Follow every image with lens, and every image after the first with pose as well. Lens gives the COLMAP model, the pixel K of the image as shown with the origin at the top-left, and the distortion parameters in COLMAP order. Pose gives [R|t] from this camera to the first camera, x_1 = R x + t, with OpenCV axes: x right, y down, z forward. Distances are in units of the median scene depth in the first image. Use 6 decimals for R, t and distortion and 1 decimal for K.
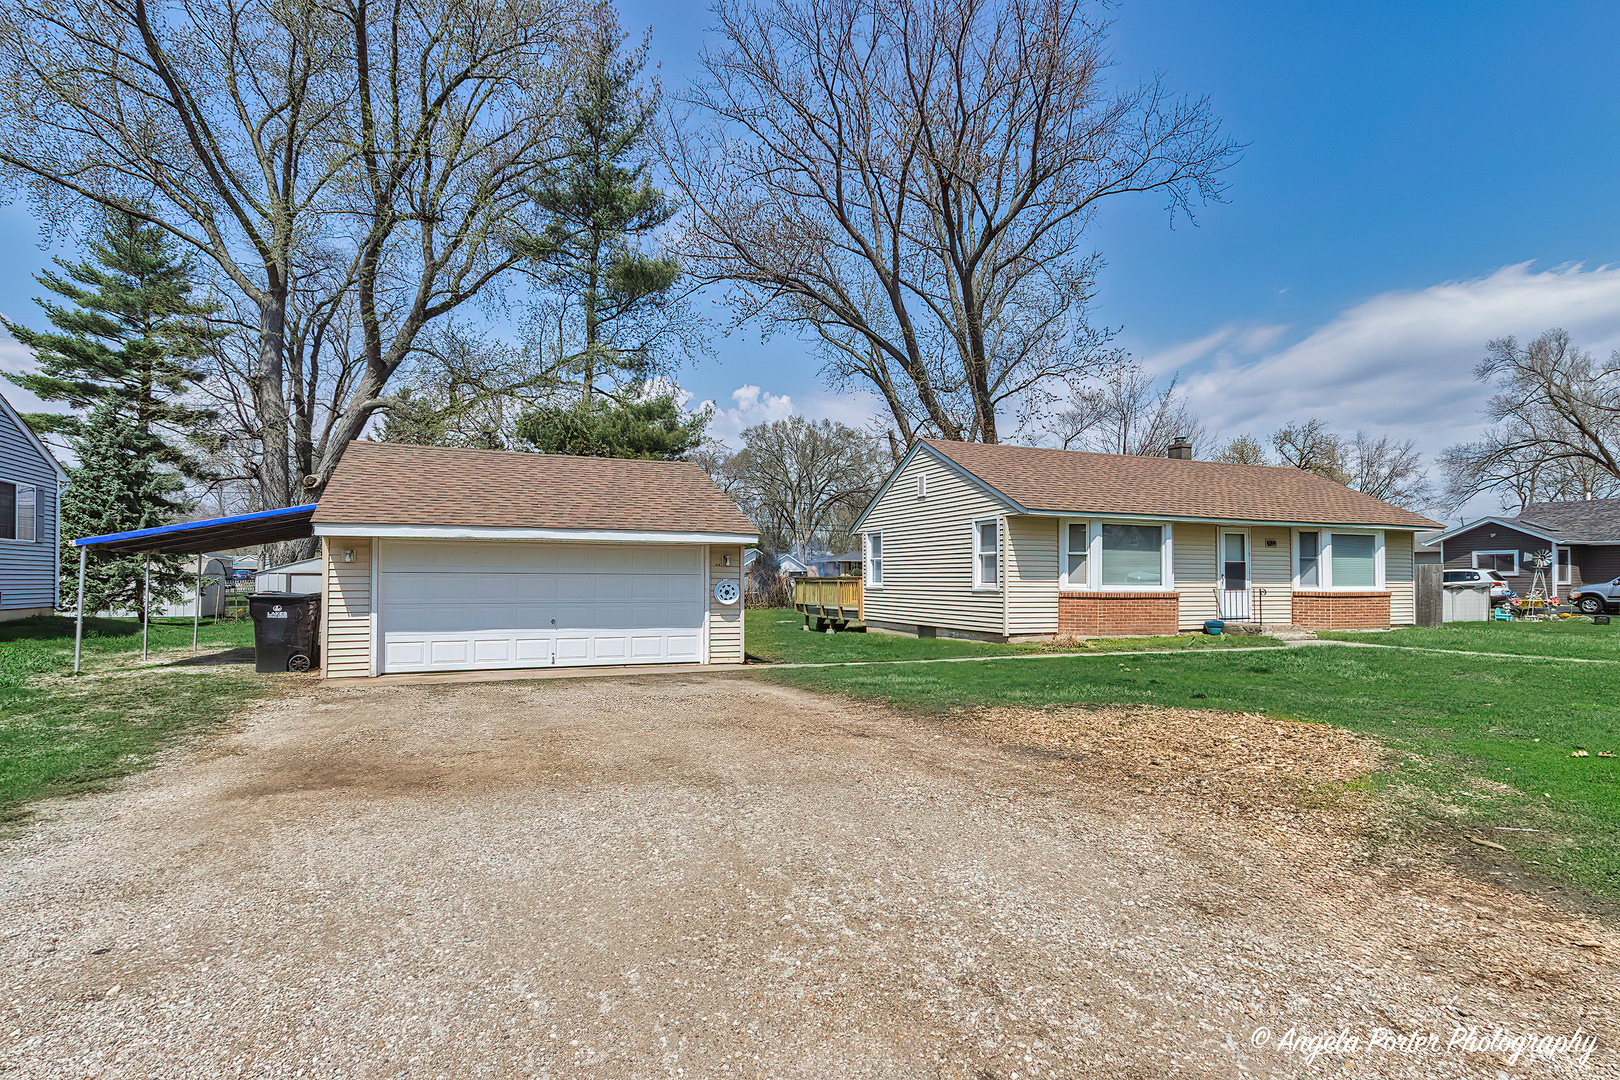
lens RADIAL K [[763.9, 0, 809.4], [0, 763.9, 580.0], [0, 0, 1]] dist [-0.002325, -0.000344]
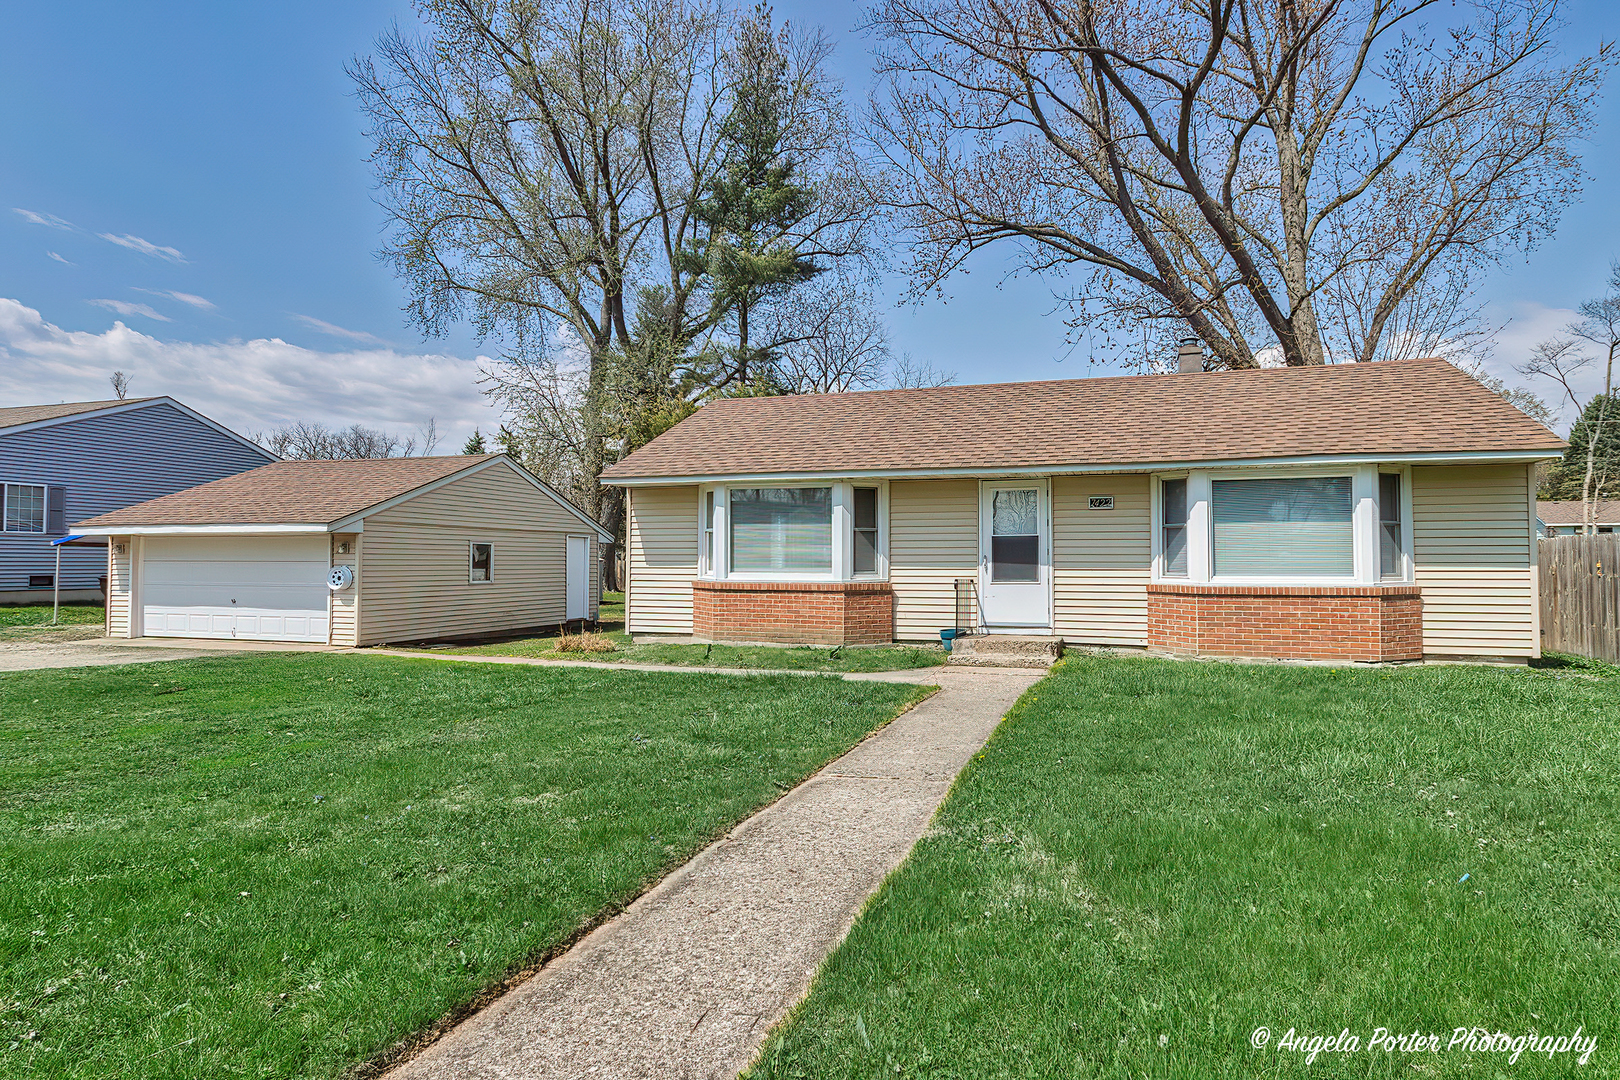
lens RADIAL K [[836.1, 0, 810.7], [0, 836.1, 568.2], [0, 0, 1]] dist [-0.000709, -0.000086]
pose [[0.798295, -0.000556, -0.602266, 0.816755], [-0.000202, 0.999999, -0.001191, 0.003238], [0.602267, 0.001072, 0.798294, 0.351521]]
